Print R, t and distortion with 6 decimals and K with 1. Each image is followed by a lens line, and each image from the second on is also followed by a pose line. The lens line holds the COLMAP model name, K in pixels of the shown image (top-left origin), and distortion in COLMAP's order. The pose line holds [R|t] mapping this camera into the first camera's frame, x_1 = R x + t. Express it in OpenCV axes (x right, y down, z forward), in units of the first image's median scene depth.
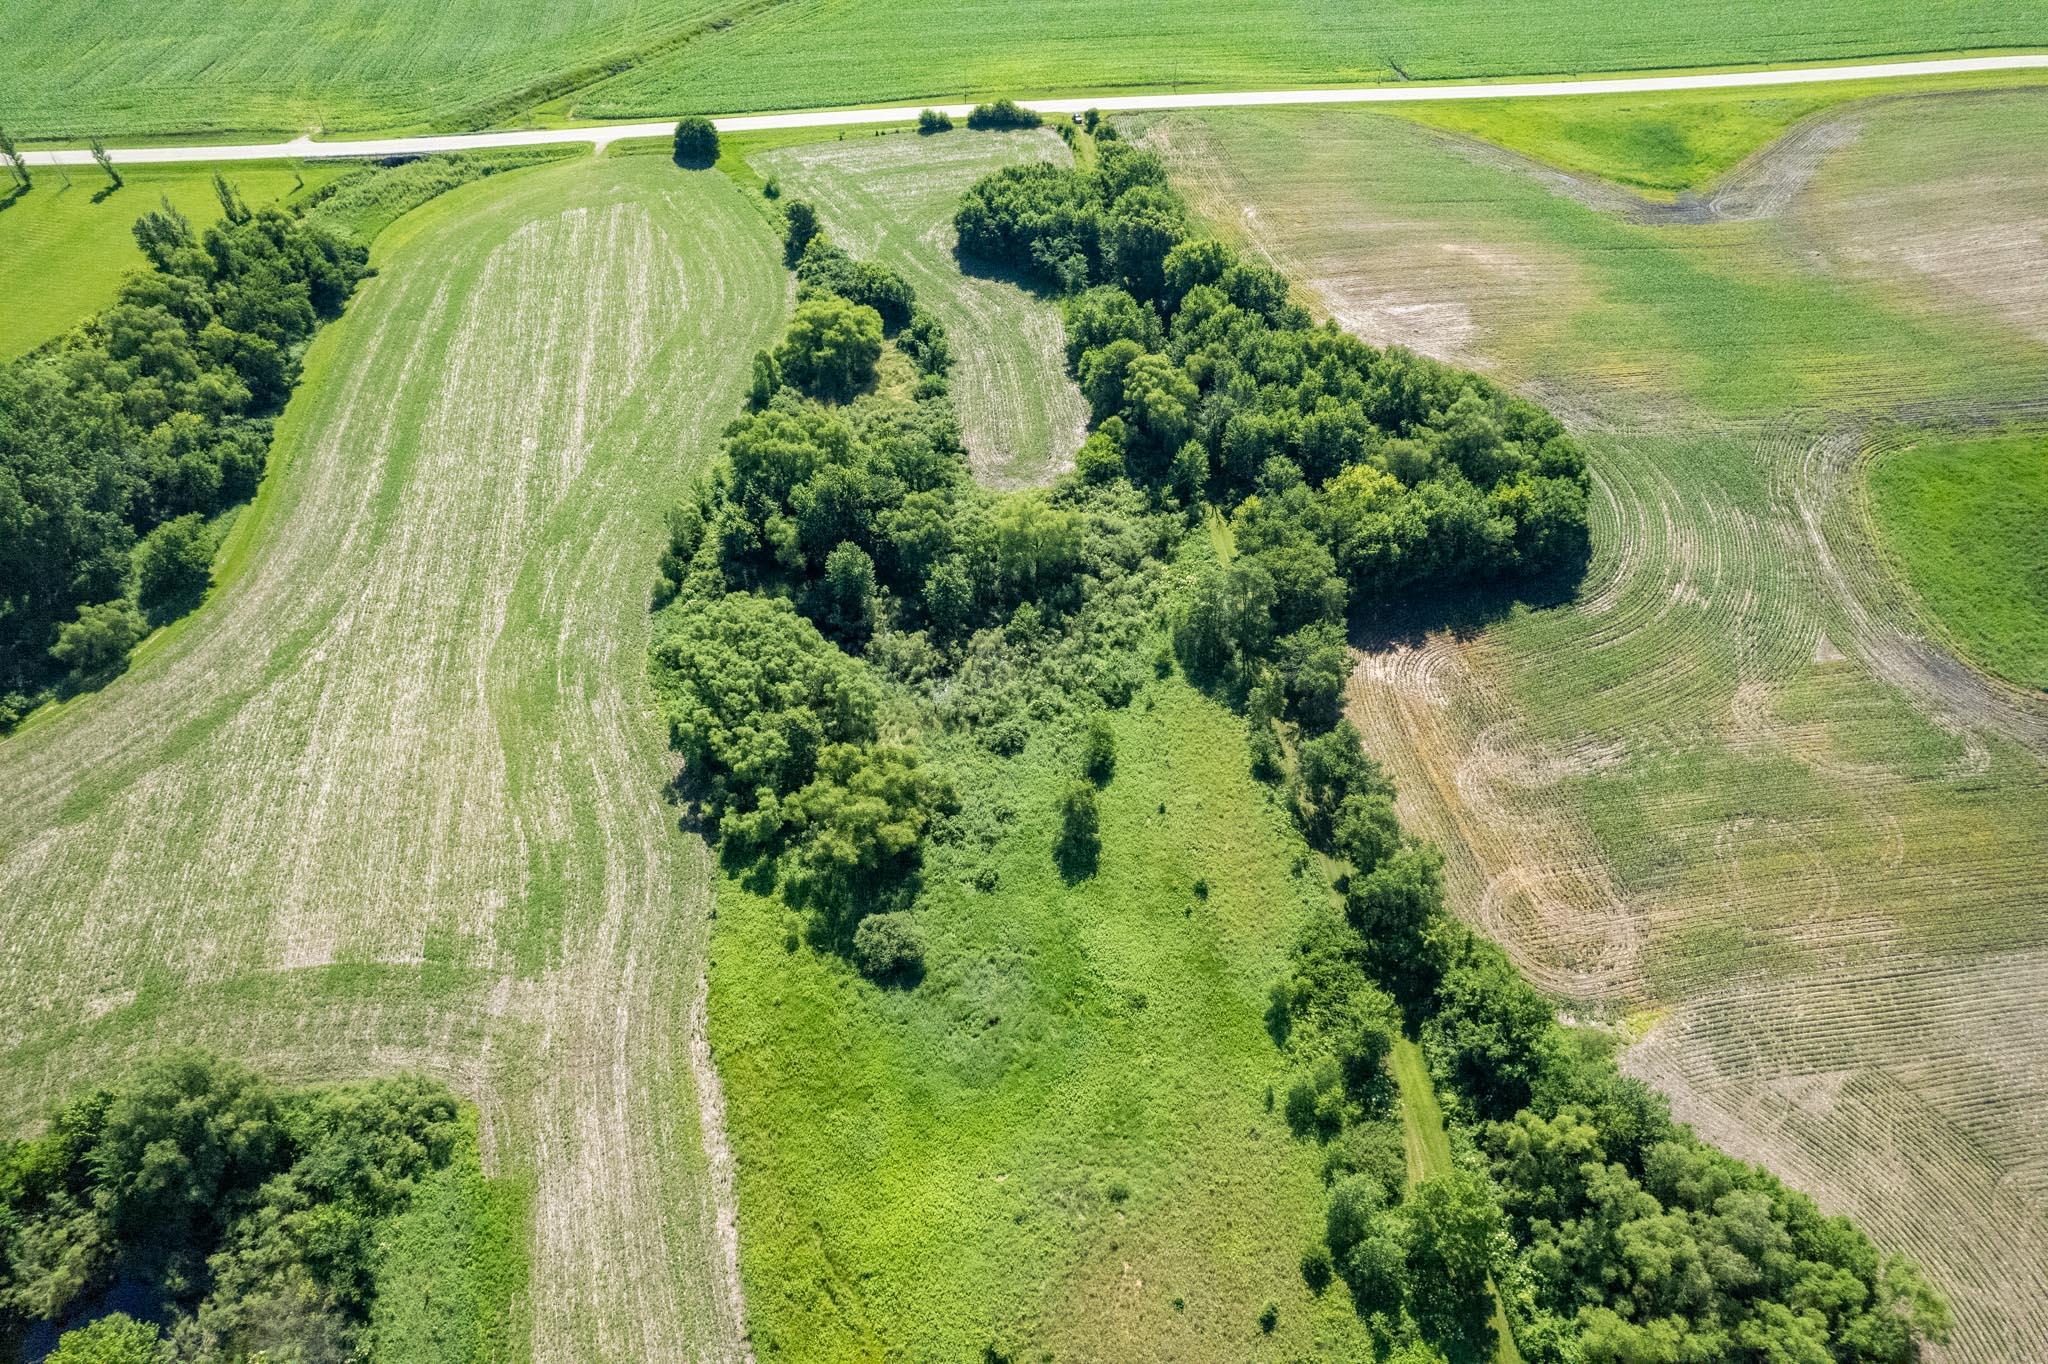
lens RADIAL K [[1317.3, 0, 1034.1], [0, 1317.3, 694.8], [0, 0, 1]] dist [-0.083046, 0.081290]
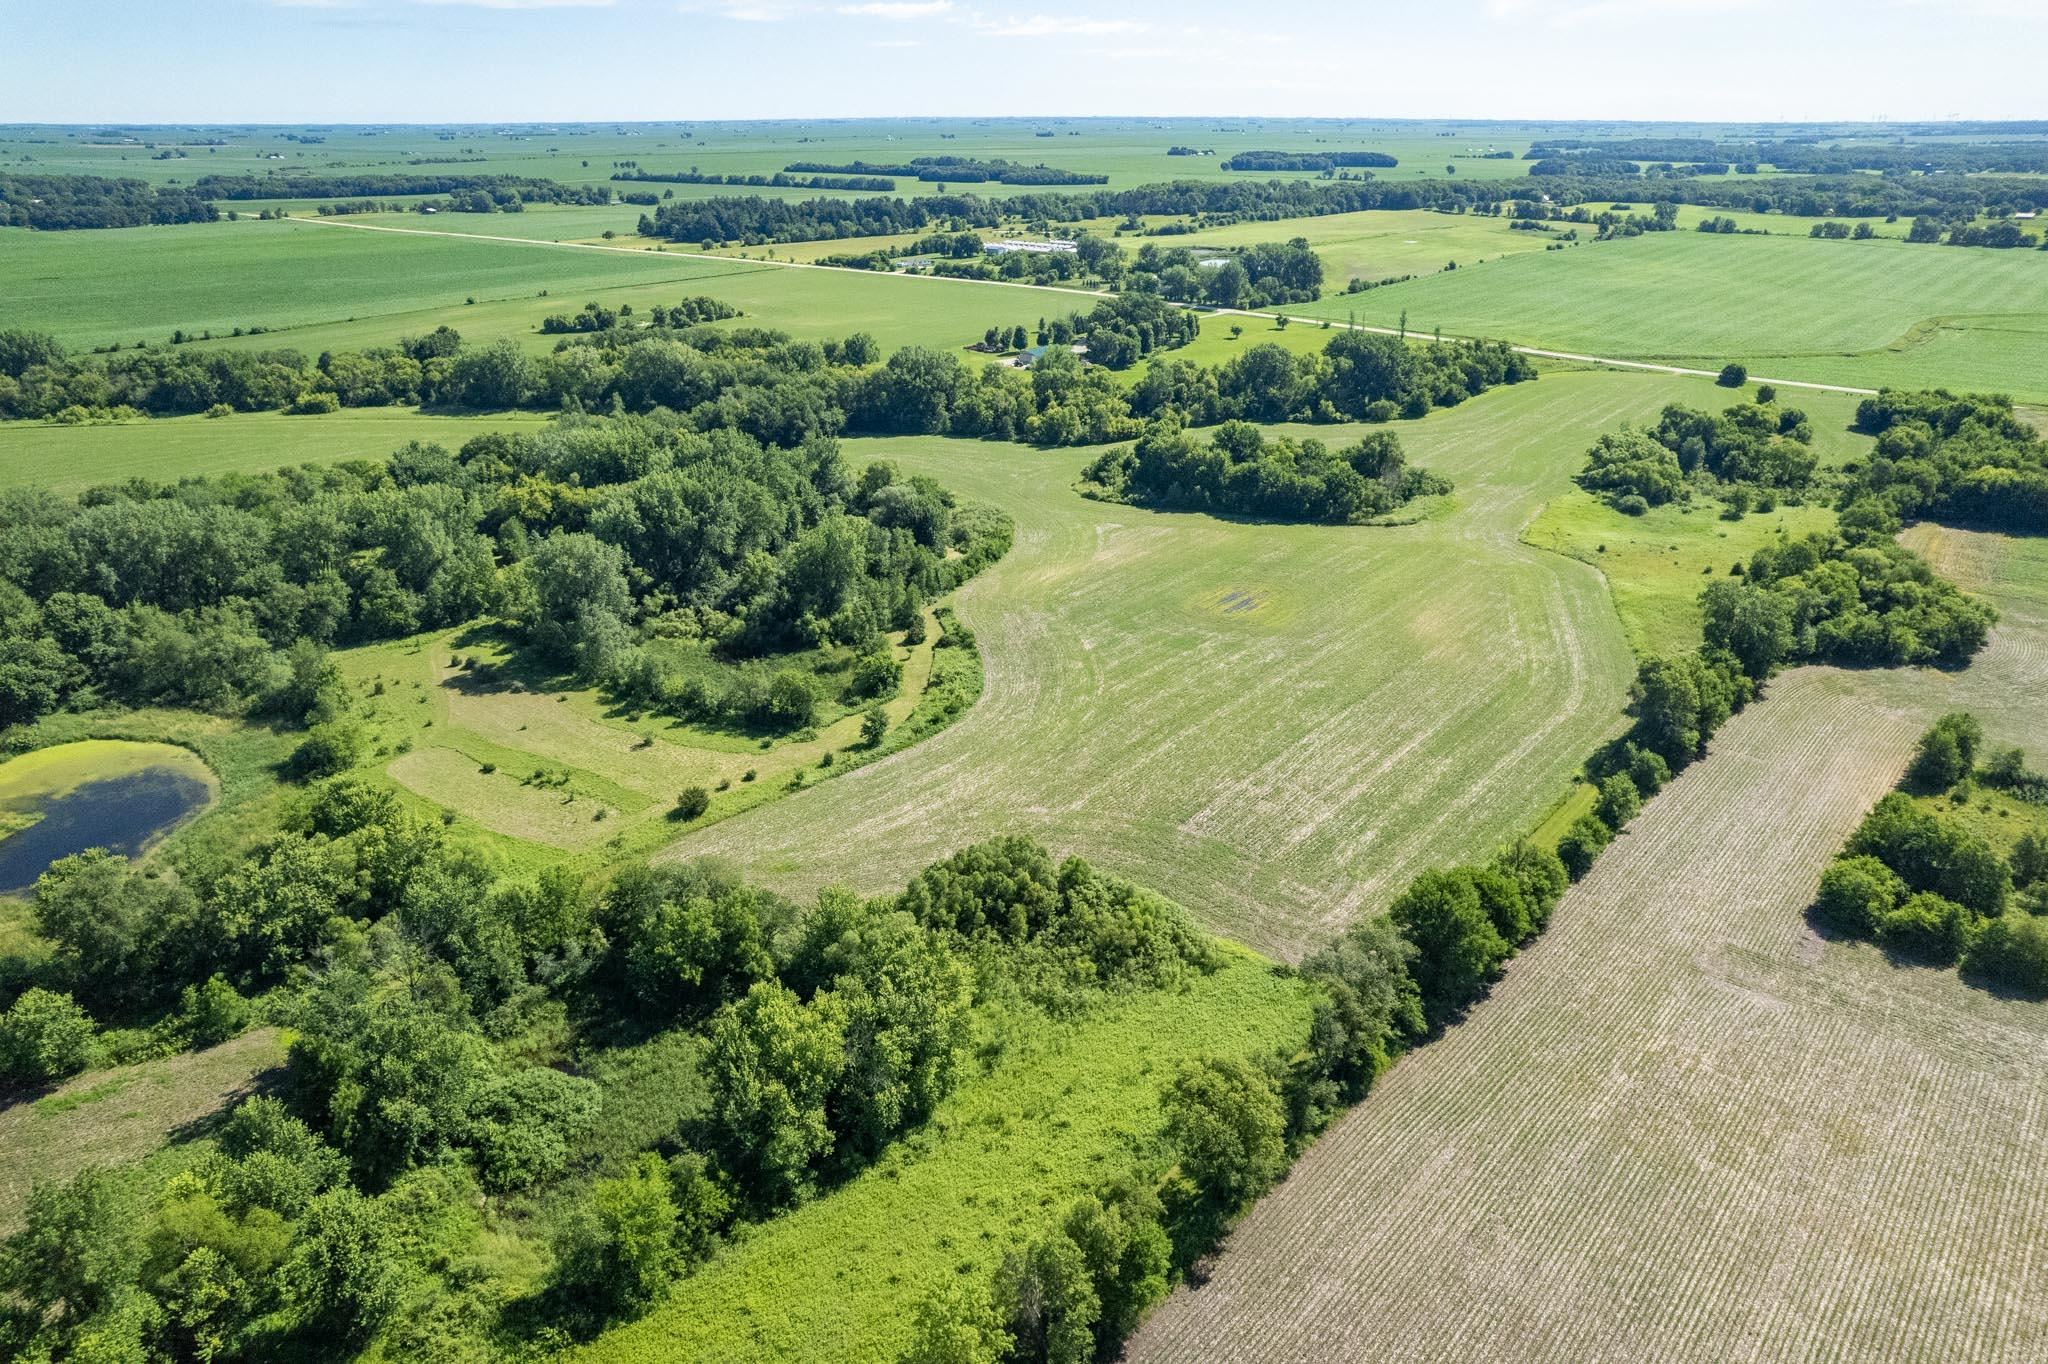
lens RADIAL K [[1314.2, 0, 1033.7], [0, 1314.2, 696.6], [0, 0, 1]] dist [-0.075985, 0.070204]
pose [[0.663430, 0.307524, -0.682122, 0.720429], [-0.532834, 0.834195, -0.142149, 1.135401], [0.525309, 0.457763, 0.717289, -0.917548]]
